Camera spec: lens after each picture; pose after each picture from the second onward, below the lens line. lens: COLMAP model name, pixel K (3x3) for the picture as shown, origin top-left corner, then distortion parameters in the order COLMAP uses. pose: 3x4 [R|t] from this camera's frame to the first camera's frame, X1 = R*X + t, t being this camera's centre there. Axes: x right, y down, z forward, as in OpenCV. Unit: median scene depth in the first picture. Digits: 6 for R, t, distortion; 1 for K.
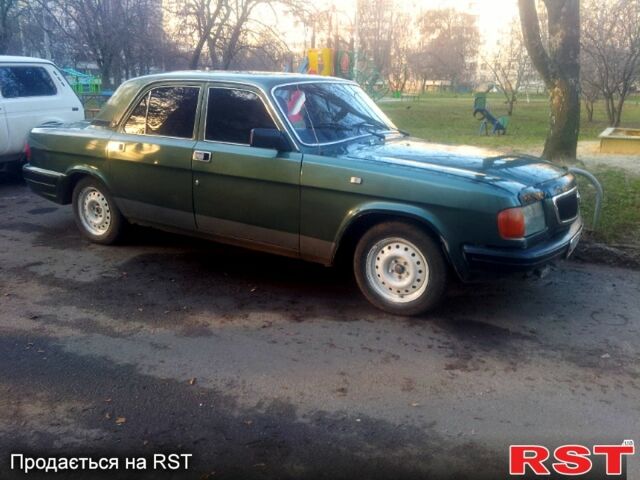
lens RADIAL K [[558.1, 0, 320.6], [0, 558.1, 257.7], [0, 0, 1]] dist [0.067746, -0.235711]
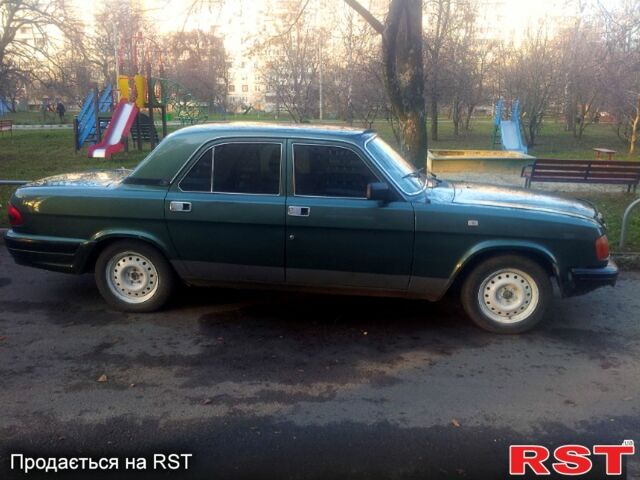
lens RADIAL K [[570.6, 0, 319.5], [0, 570.6, 247.0], [0, 0, 1]] dist [0.077538, -0.240825]
pose [[0.907838, -0.102808, 0.406522, -0.598499], [0.125191, 0.991715, -0.028773, -0.080664], [-0.400196, 0.077014, 0.913188, 0.040696]]
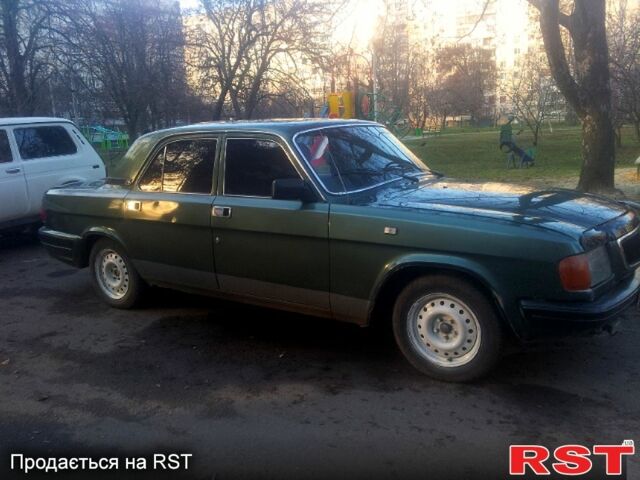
lens RADIAL K [[558.1, 0, 320.6], [0, 558.1, 257.7], [0, 0, 1]] dist [0.067746, -0.235711]
pose [[0.997547, -0.049740, -0.049260, -0.005386], [0.046089, 0.996292, -0.072653, -0.030393], [0.052691, 0.070205, 0.996140, 0.089281]]
